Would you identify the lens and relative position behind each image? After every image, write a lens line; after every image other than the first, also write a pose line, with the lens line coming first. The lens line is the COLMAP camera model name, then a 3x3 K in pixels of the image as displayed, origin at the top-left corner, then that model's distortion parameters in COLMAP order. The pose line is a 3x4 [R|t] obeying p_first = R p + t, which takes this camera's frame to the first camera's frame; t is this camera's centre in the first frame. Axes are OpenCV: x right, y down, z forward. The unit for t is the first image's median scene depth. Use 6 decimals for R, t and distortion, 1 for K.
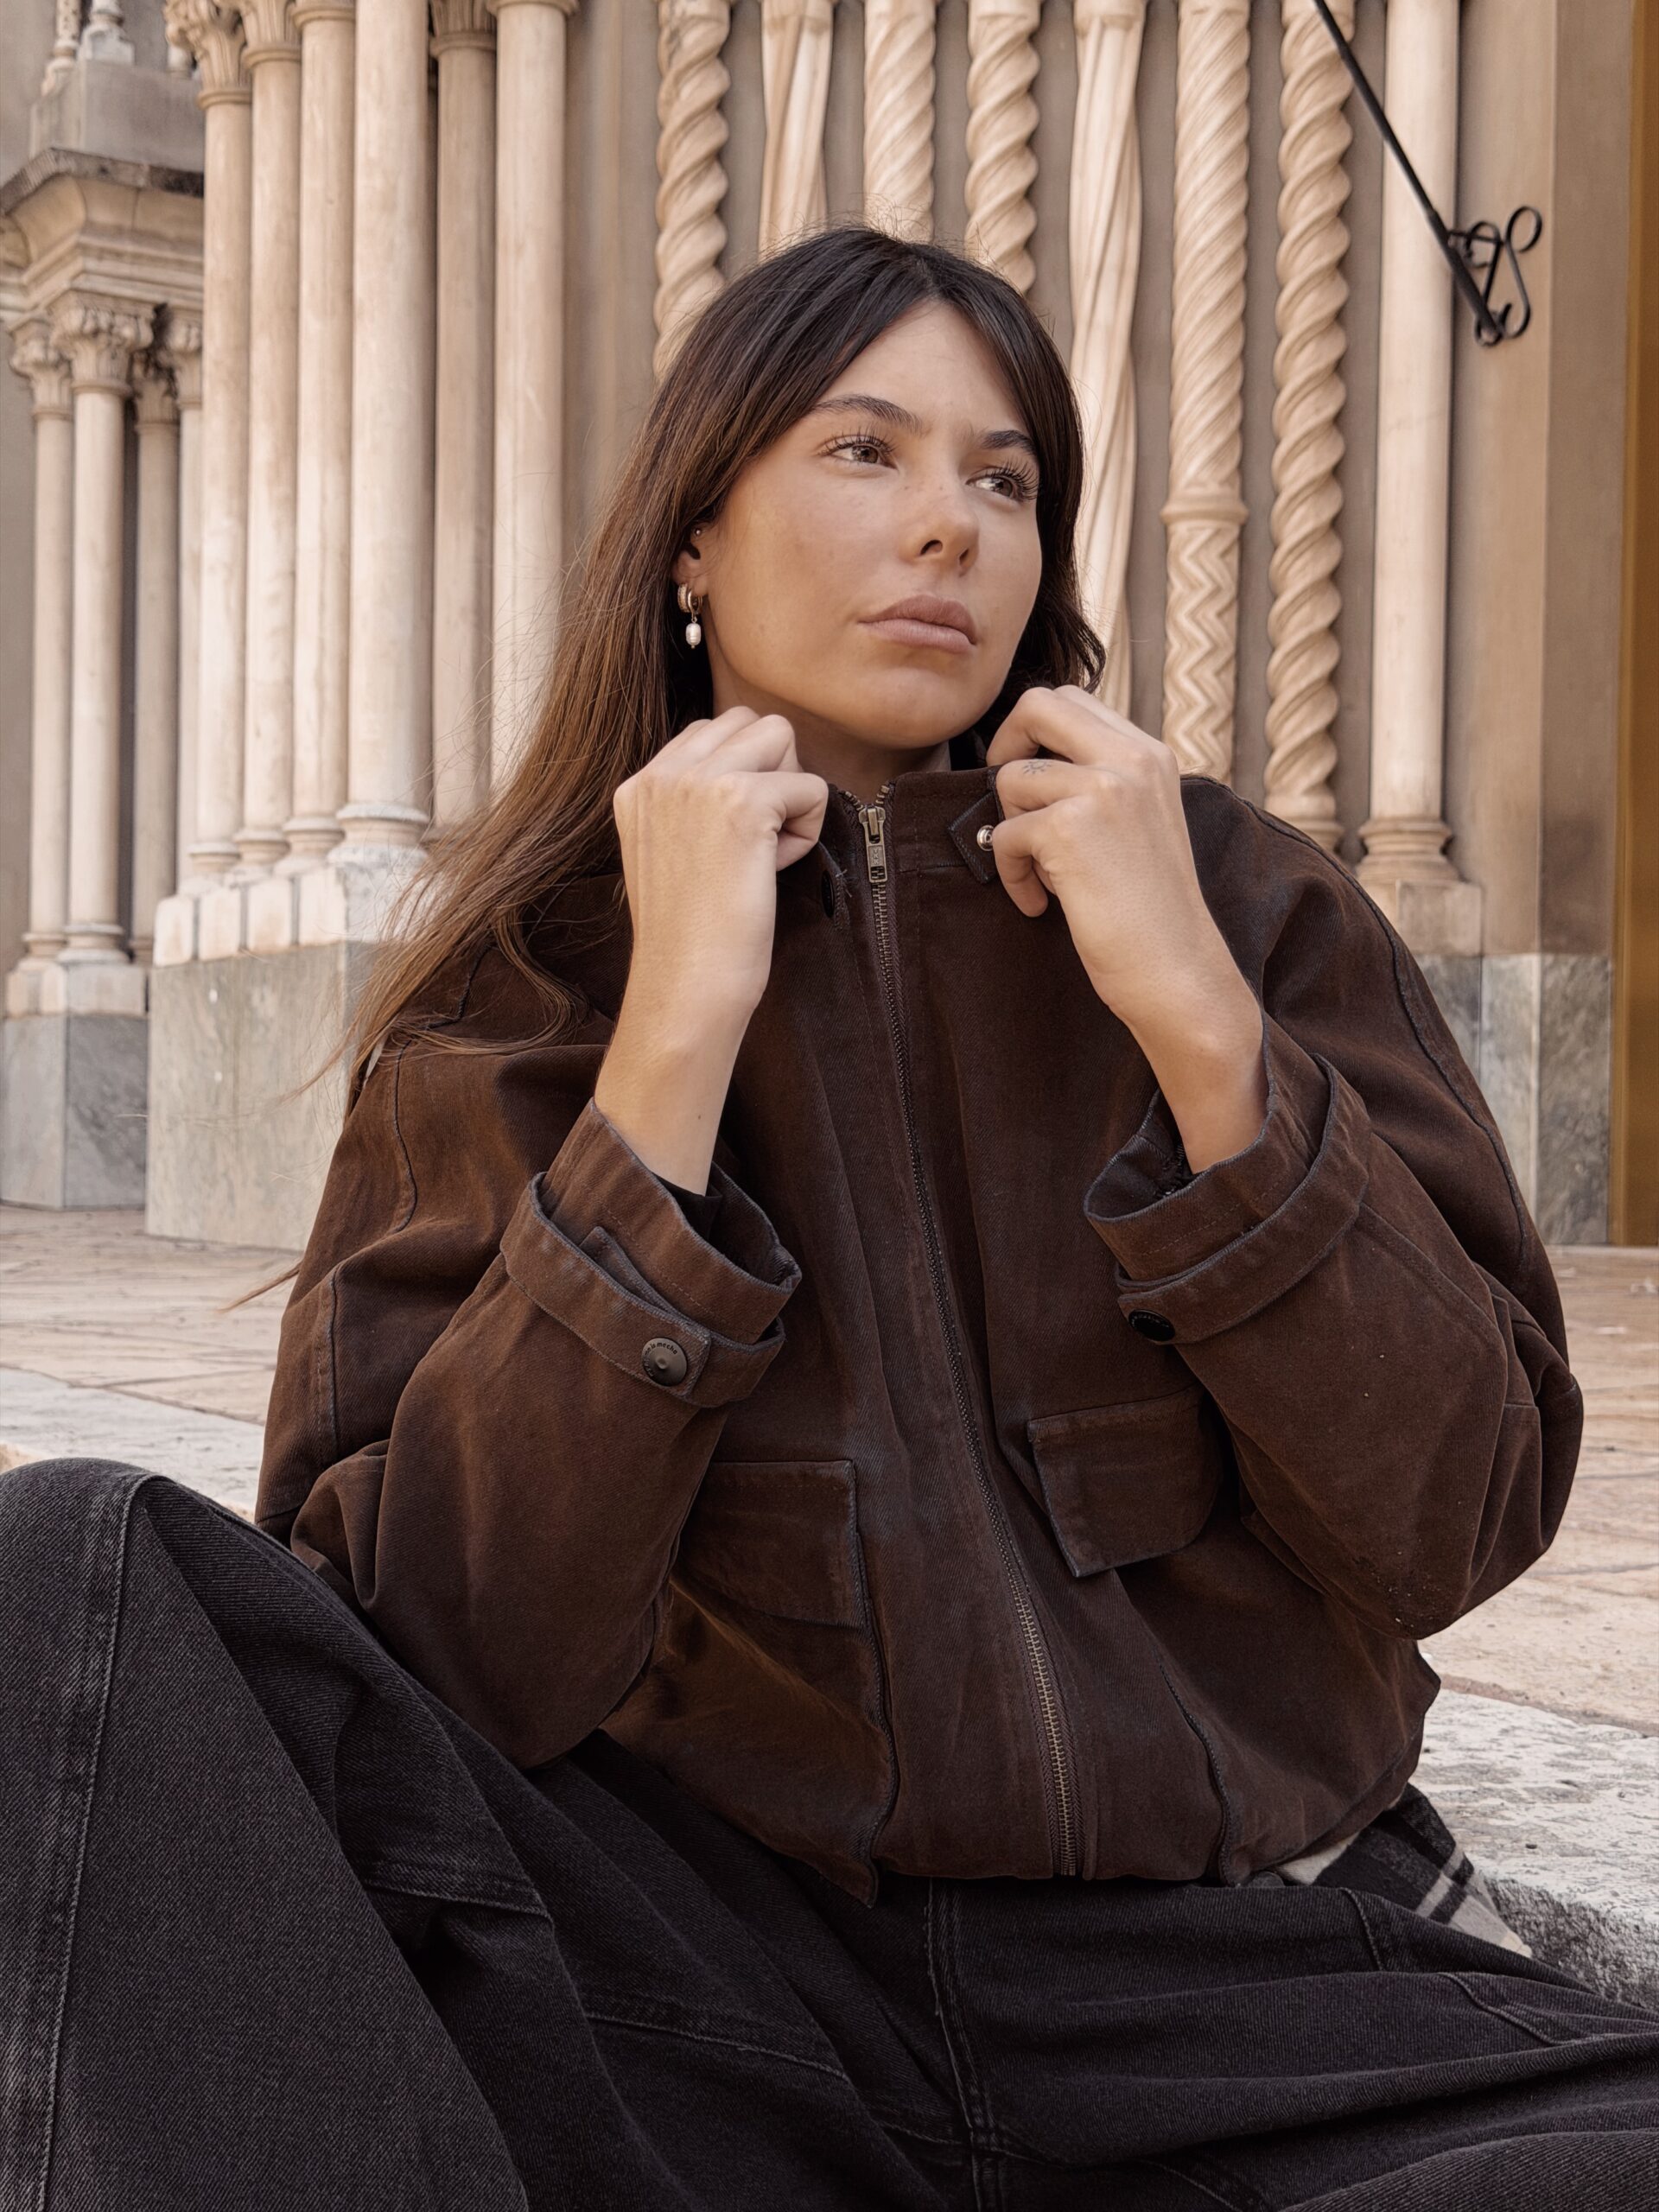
lens RADIAL K [[3081.1, 0, 878.4], [0, 3081.1, 1070.6], [0, 0, 1]] dist [0.181808, -0.394204]
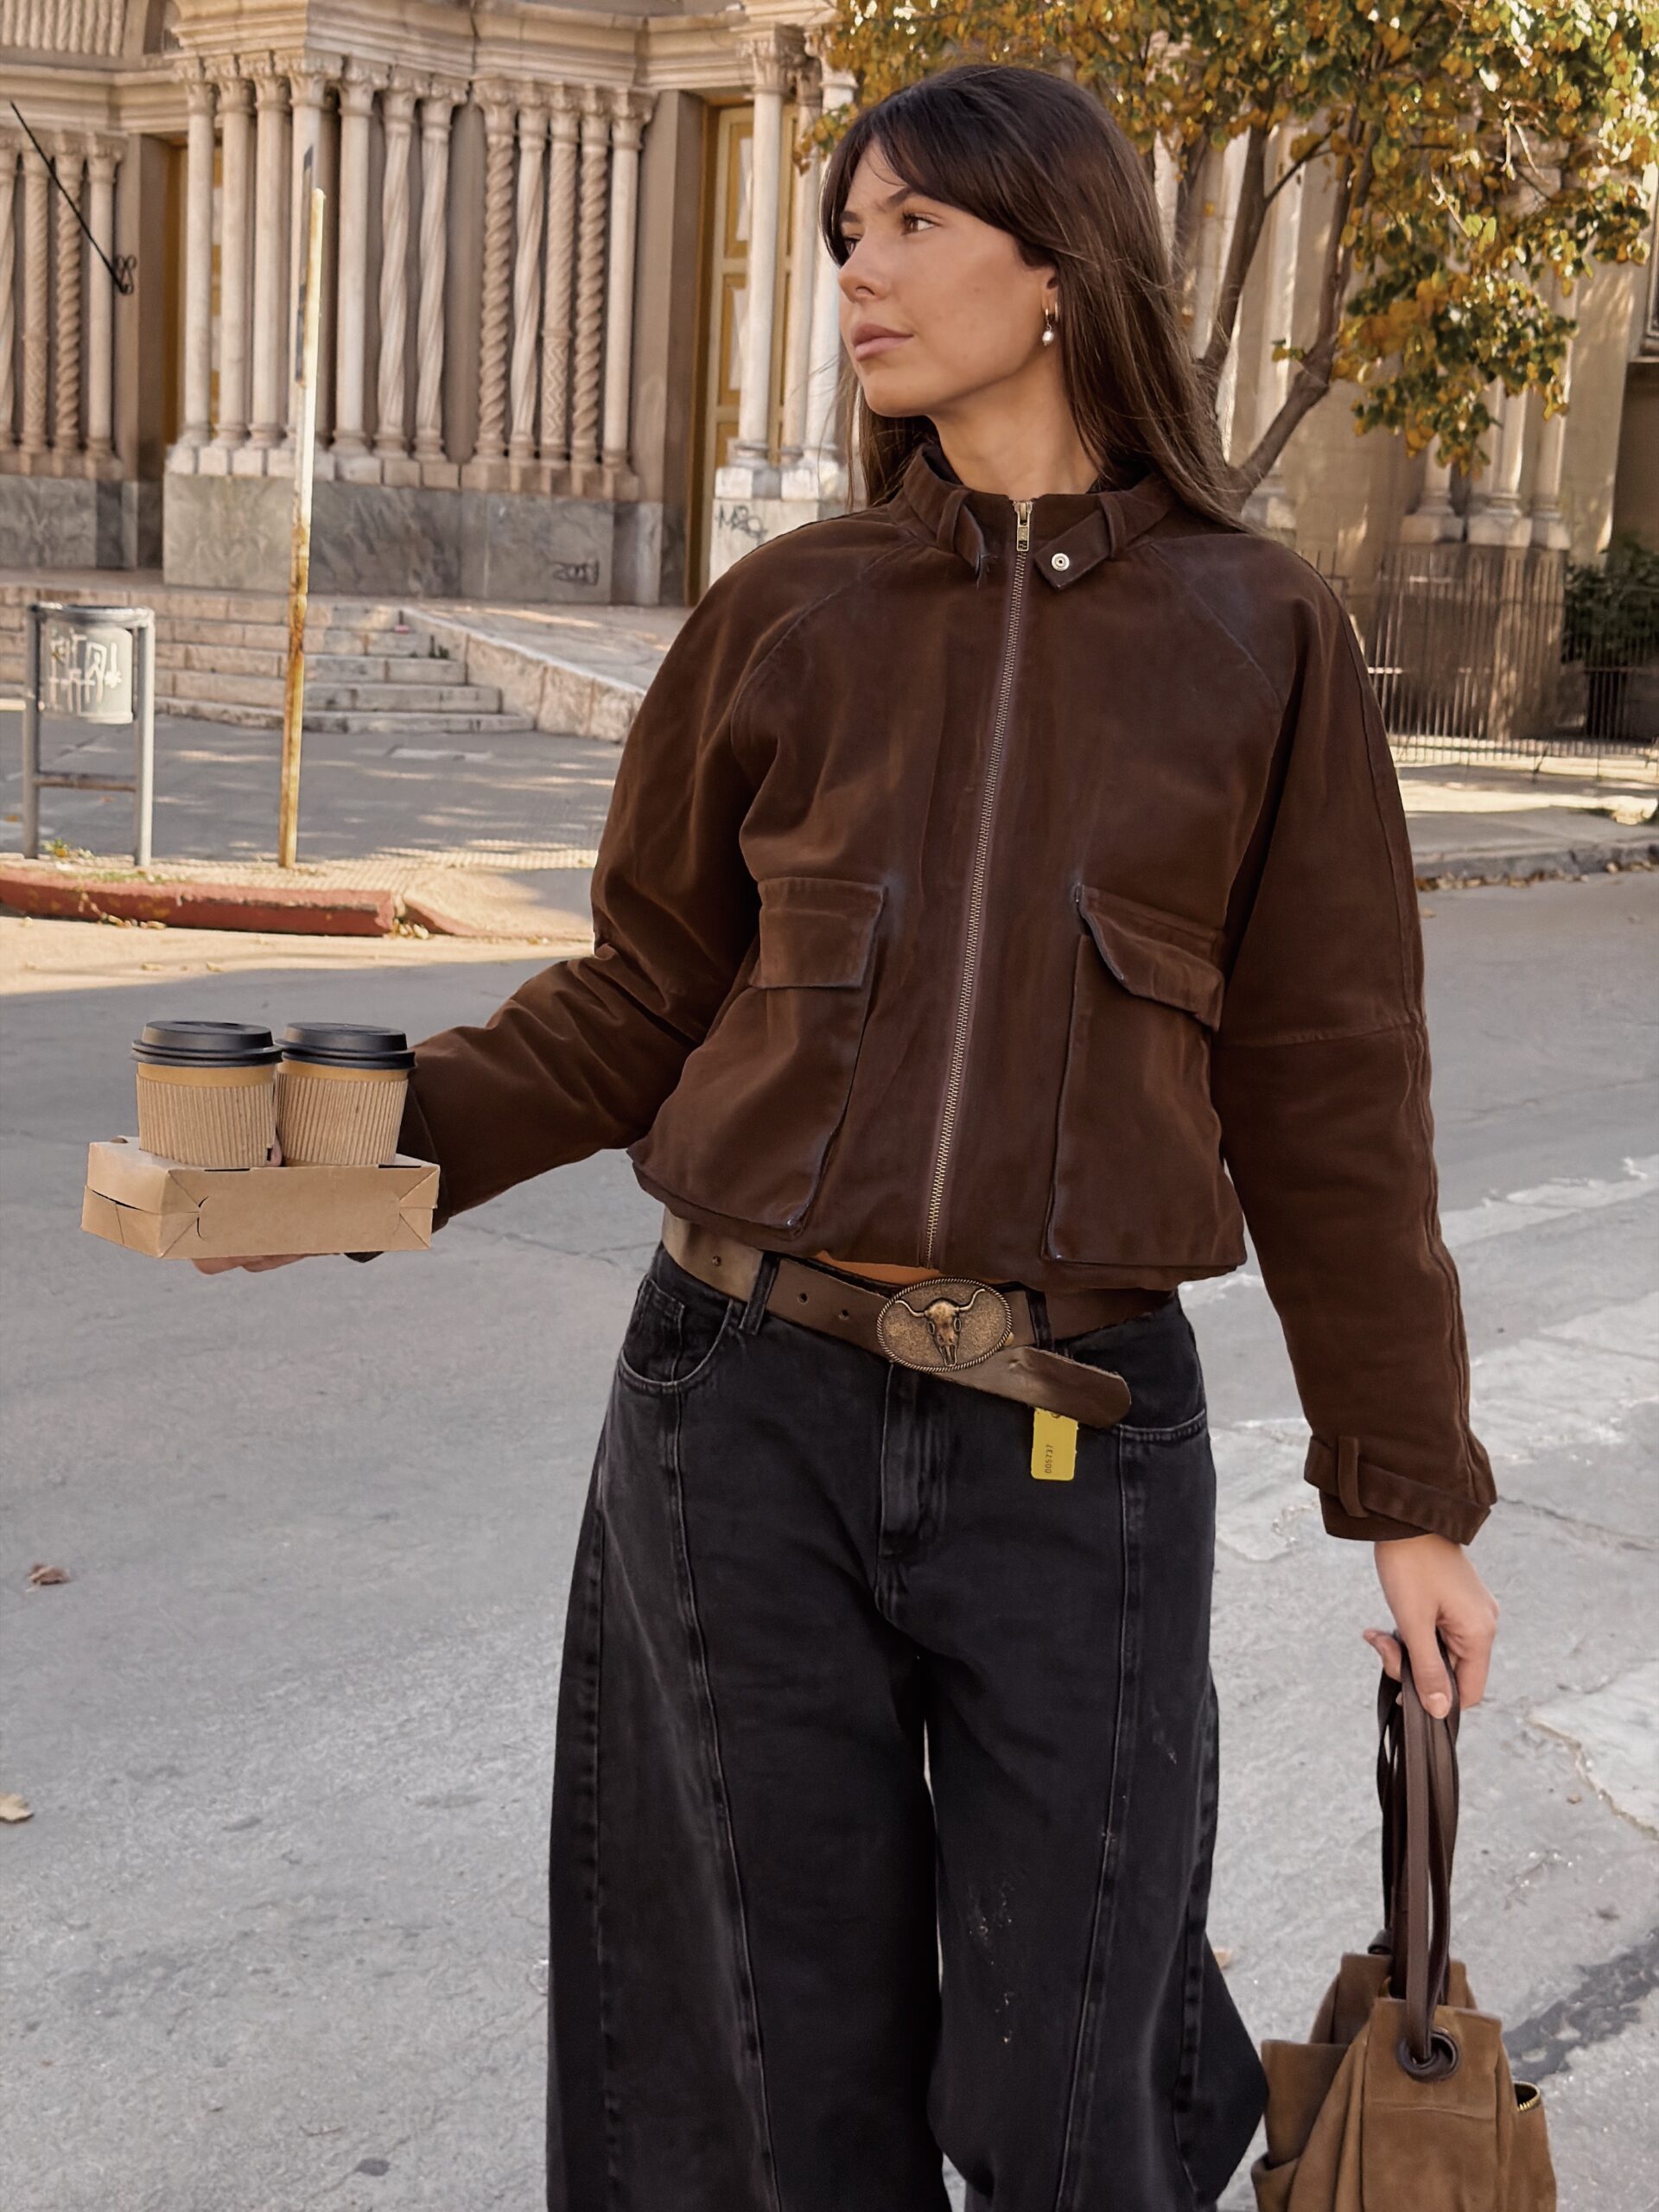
lens RADIAL K [[3081.1, 0, 878.4], [0, 3081.1, 1070.6], [0, 0, 1]] dist [0.181808, -0.394204]
pose [[0.957665, -0.013018, 0.287590, -0.004828], [-0.042932, 0.981348, 0.187384, -0.078704], [-0.284665, -0.191798, 0.939244, -2.535423]]
